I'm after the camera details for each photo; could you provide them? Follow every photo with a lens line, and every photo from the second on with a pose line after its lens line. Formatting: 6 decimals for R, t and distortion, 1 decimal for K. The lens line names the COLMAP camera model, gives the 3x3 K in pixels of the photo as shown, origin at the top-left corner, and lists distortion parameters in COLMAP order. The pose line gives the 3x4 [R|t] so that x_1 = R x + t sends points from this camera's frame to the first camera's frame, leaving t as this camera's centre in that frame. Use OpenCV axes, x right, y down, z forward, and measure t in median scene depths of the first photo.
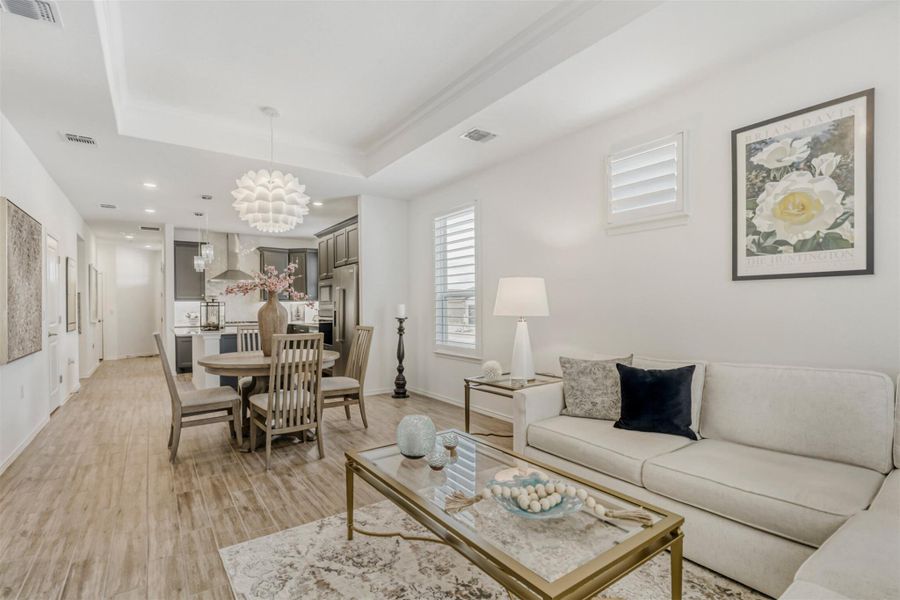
lens RADIAL K [[432.4, 0, 446.3], [0, 432.4, 314.5], [0, 0, 1]] dist [-0.028234, 0.003280]
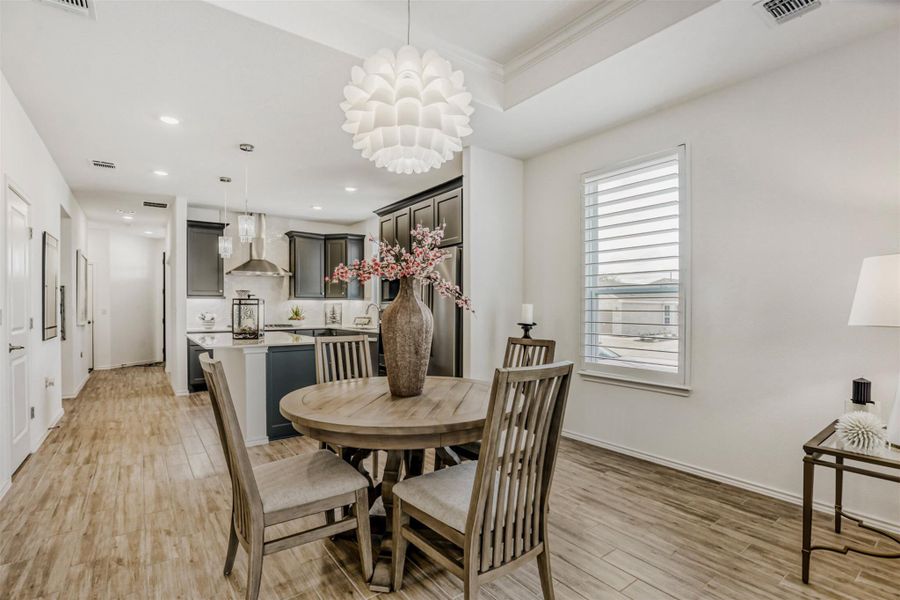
lens RADIAL K [[432.4, 0, 434.3], [0, 432.4, 315.1], [0, 0, 1]] dist [-0.028234, 0.003280]
pose [[0.999973, 0.007358, -0.000584, -0.233735], [-0.007358, 0.999972, -0.001224, -0.003522], [0.000575, 0.001228, 0.999999, 0.281261]]
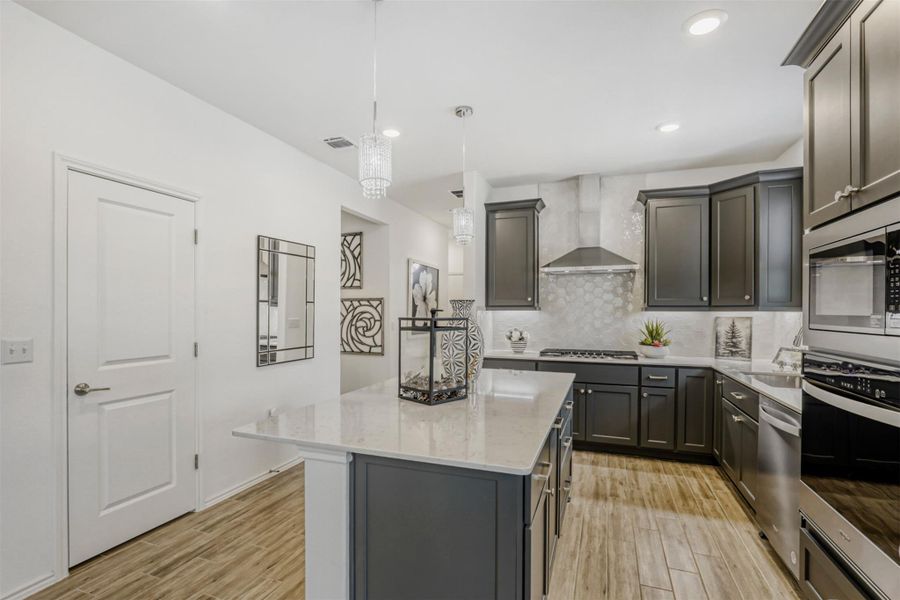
lens RADIAL K [[432.4, 0, 446.2], [0, 432.4, 309.3], [0, 0, 1]] dist [-0.028234, 0.003280]
pose [[0.570300, 0.005304, -0.821419, -0.247838], [-0.019956, 0.999773, -0.007400, -0.033682], [0.821194, 0.020613, 0.570277, 0.801967]]
